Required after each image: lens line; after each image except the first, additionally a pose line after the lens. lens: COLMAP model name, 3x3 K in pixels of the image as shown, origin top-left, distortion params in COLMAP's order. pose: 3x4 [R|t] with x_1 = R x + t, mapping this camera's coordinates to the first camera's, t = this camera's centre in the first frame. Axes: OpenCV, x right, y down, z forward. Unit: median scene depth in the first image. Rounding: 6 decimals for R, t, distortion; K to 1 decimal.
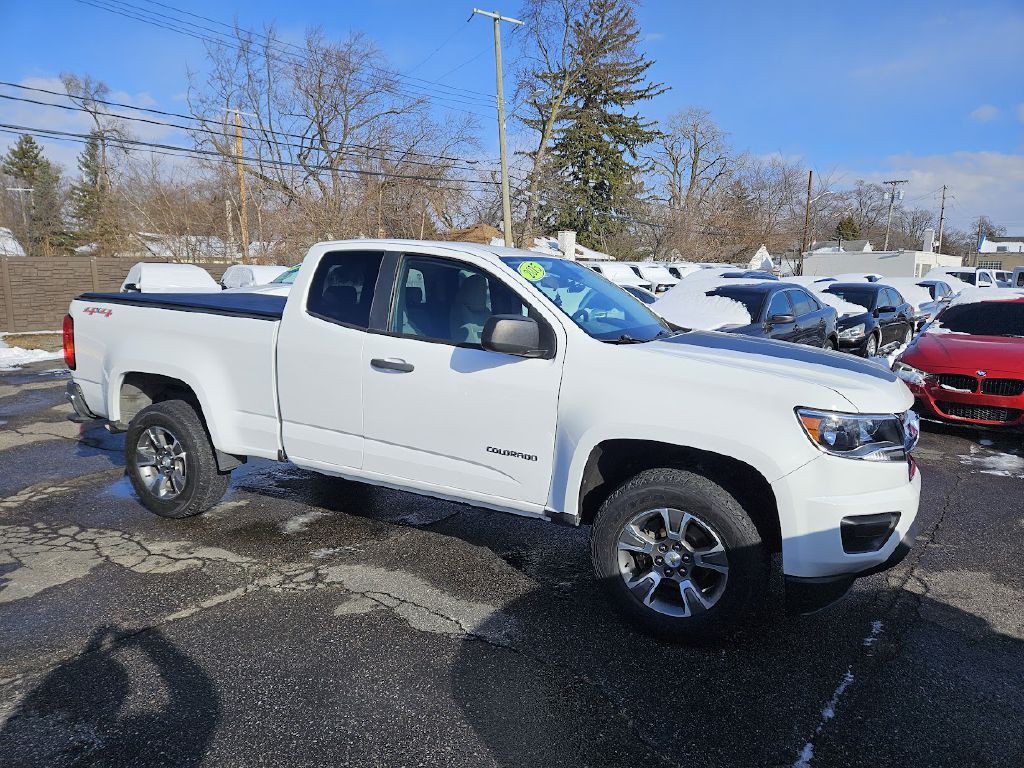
lens RADIAL K [[677.9, 0, 512.0], [0, 677.9, 384.0], [0, 0, 1]] dist [0.076688, -0.060615]
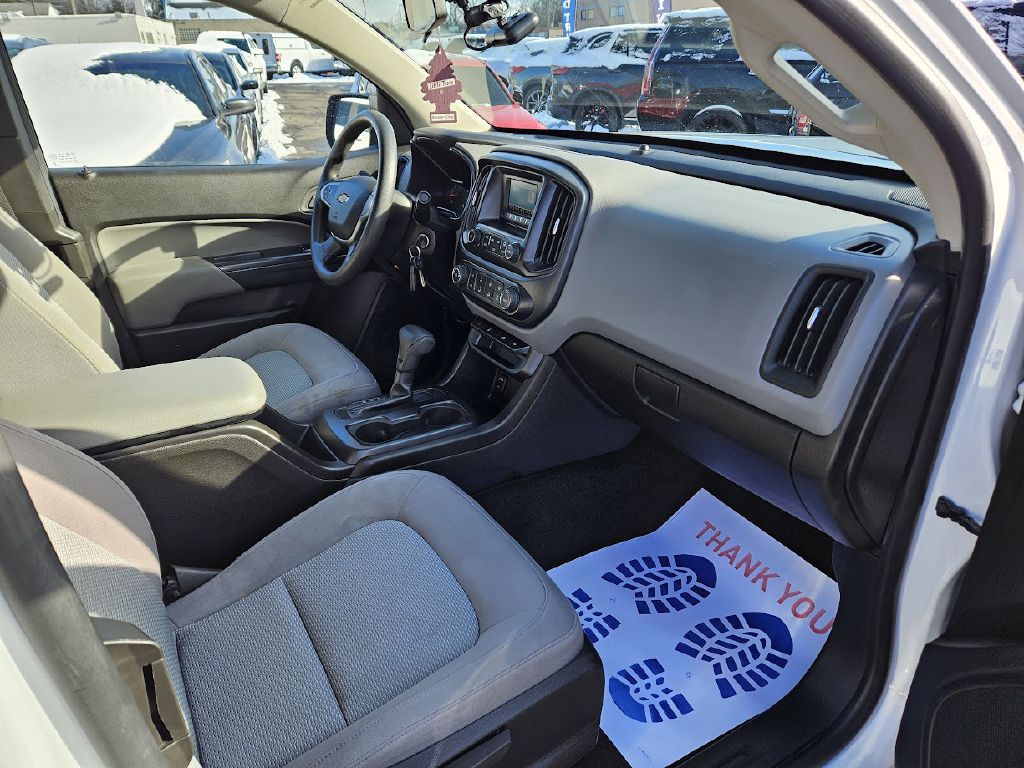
lens RADIAL K [[683.5, 0, 504.9], [0, 683.5, 396.5], [0, 0, 1]] dist [0.072965, -0.061704]
pose [[0.537530, -0.403261, 0.740569, -0.079519], [0.161478, 0.911210, 0.378974, -0.047690], [-0.827639, -0.084124, 0.554921, 0.353658]]
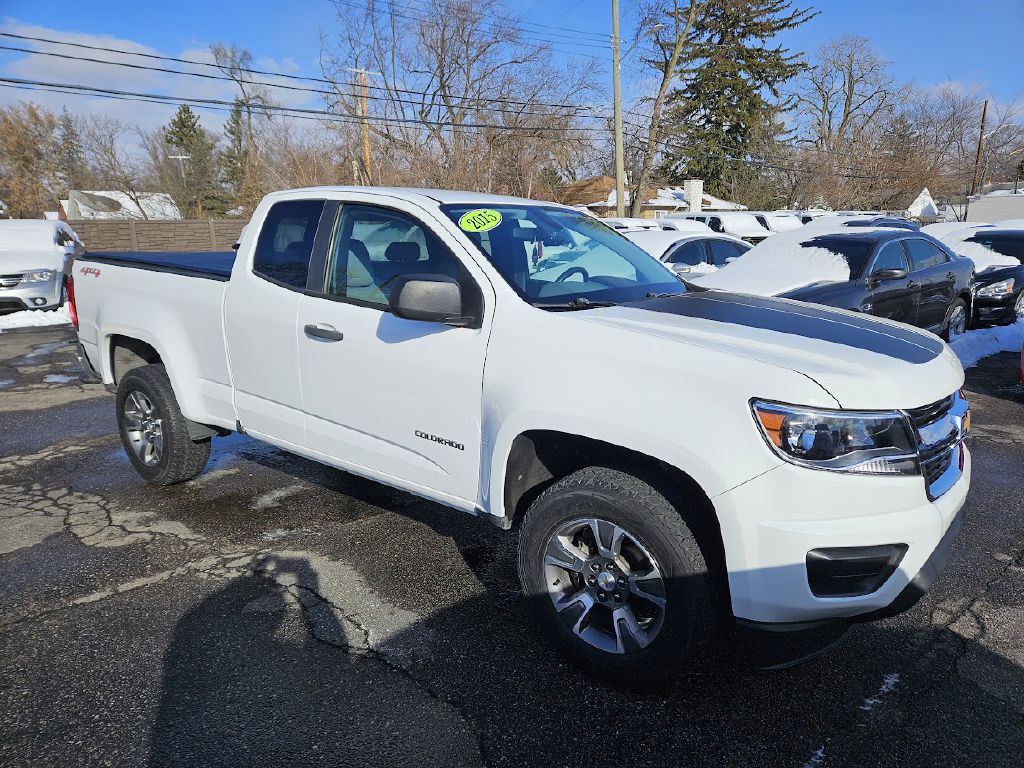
lens RADIAL K [[680.1, 0, 516.2], [0, 680.1, 384.7], [0, 0, 1]] dist [0.075791, -0.063192]
pose [[0.984247, 0.022235, -0.175395, 0.085200], [-0.011071, 0.997864, 0.064375, -0.007599], [0.176452, -0.061419, 0.982391, 0.066335]]
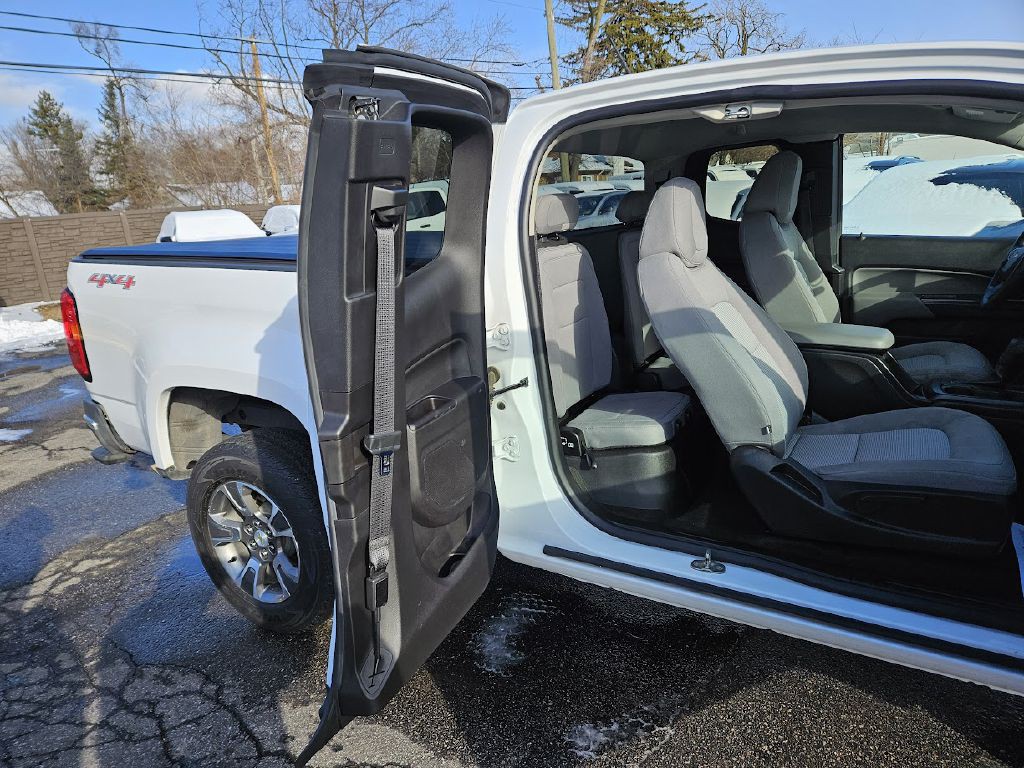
lens RADIAL K [[683.5, 0, 504.9], [0, 683.5, 396.5], [0, 0, 1]] dist [0.072965, -0.061704]
pose [[0.995249, -0.063018, -0.074212, -0.120882], [0.071392, 0.990657, 0.116195, -0.027001], [0.066196, -0.120941, 0.990450, 0.222684]]
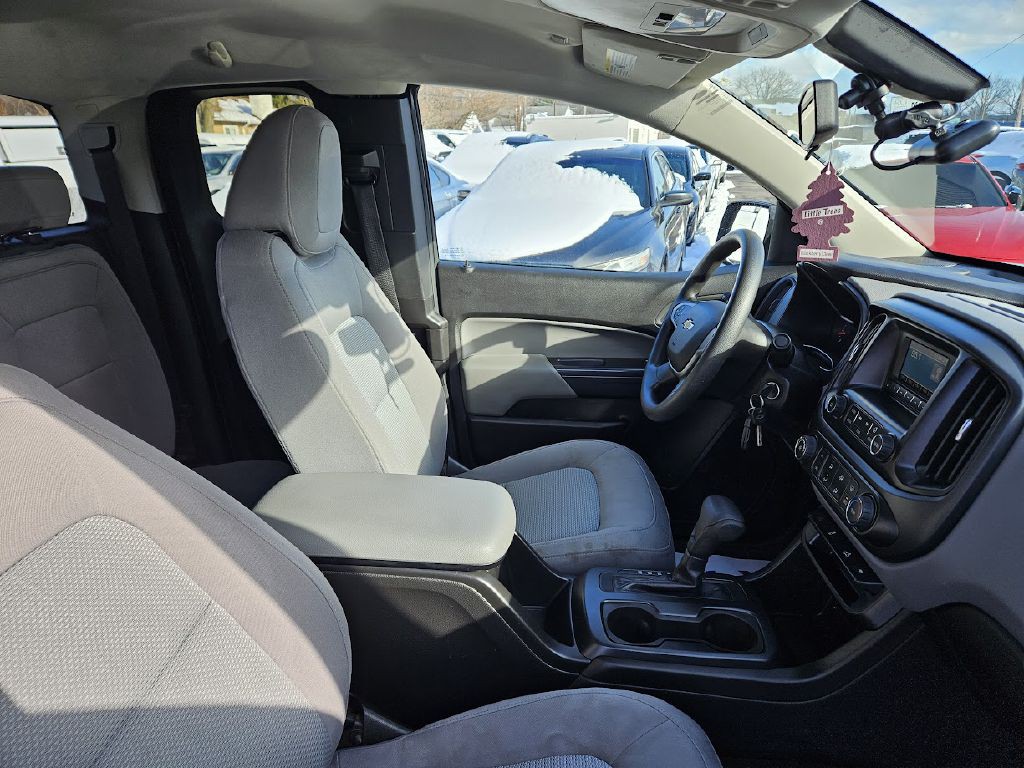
lens RADIAL K [[683.5, 0, 504.9], [0, 683.5, 396.5], [0, 0, 1]] dist [0.072965, -0.061704]
pose [[0.920657, -0.156751, 0.357518, -0.046231], [0.086892, 0.975151, 0.203788, -0.052069], [-0.380578, -0.156553, 0.911401, 0.365074]]
